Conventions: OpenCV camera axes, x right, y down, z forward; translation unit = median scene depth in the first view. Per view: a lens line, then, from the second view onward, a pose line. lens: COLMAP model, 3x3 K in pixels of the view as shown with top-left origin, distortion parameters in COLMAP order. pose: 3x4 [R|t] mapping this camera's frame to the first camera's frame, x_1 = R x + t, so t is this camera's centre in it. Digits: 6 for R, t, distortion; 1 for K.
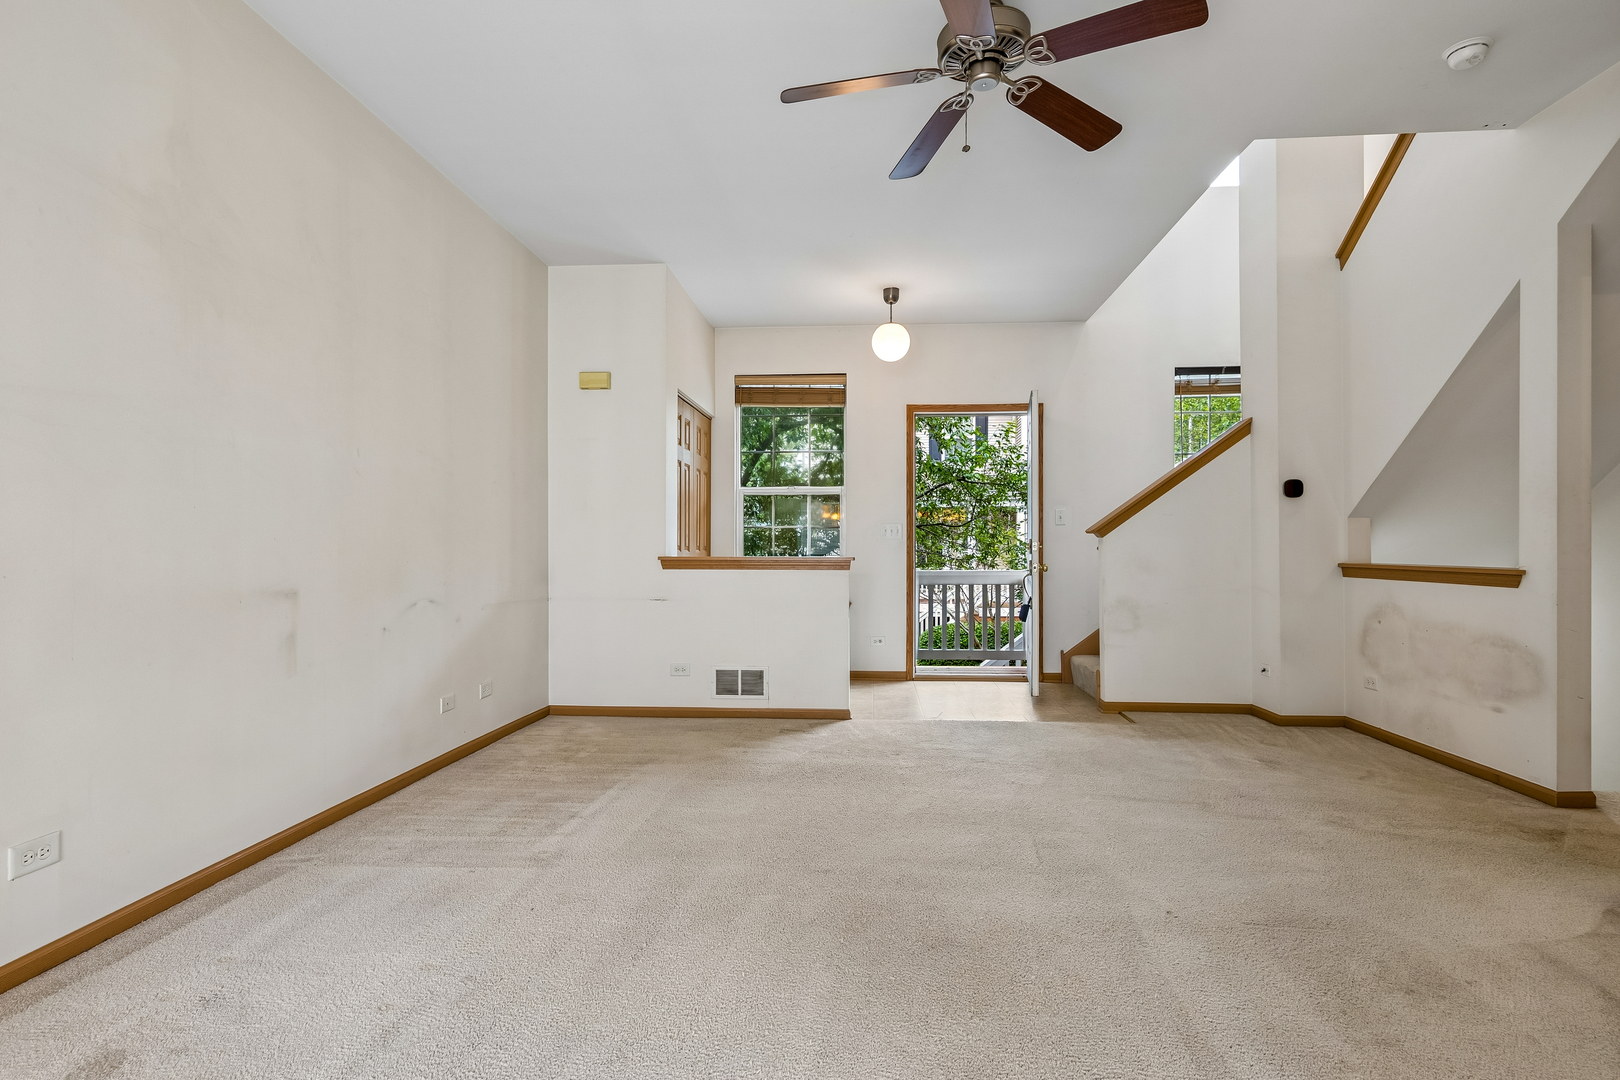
lens RADIAL K [[823.4, 0, 812.7], [0, 823.4, 548.5], [0, 0, 1]] dist [0.018784, -0.012087]
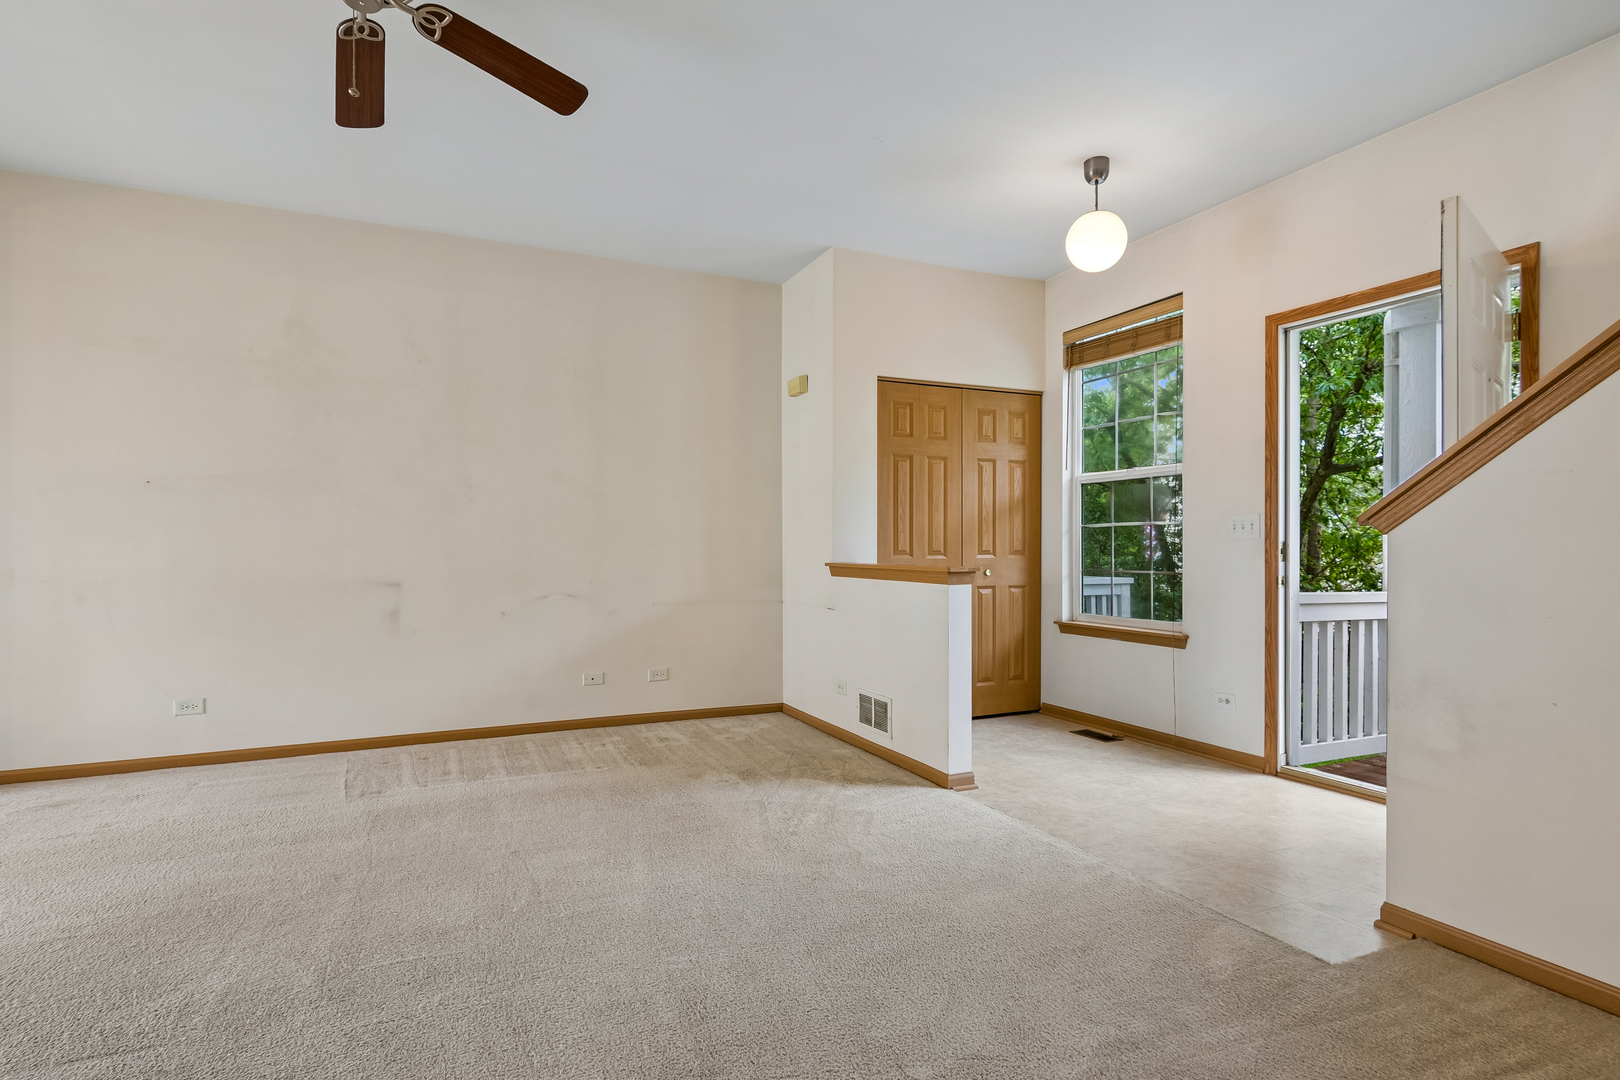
lens RADIAL K [[823.4, 0, 811.5], [0, 823.4, 548.9], [0, 0, 1]] dist [0.018784, -0.012087]
pose [[0.484172, -0.001663, -0.874971, 0.672272], [0.001427, 0.999998, -0.001111, -0.004951], [0.874972, -0.000711, 0.484173, 0.577510]]
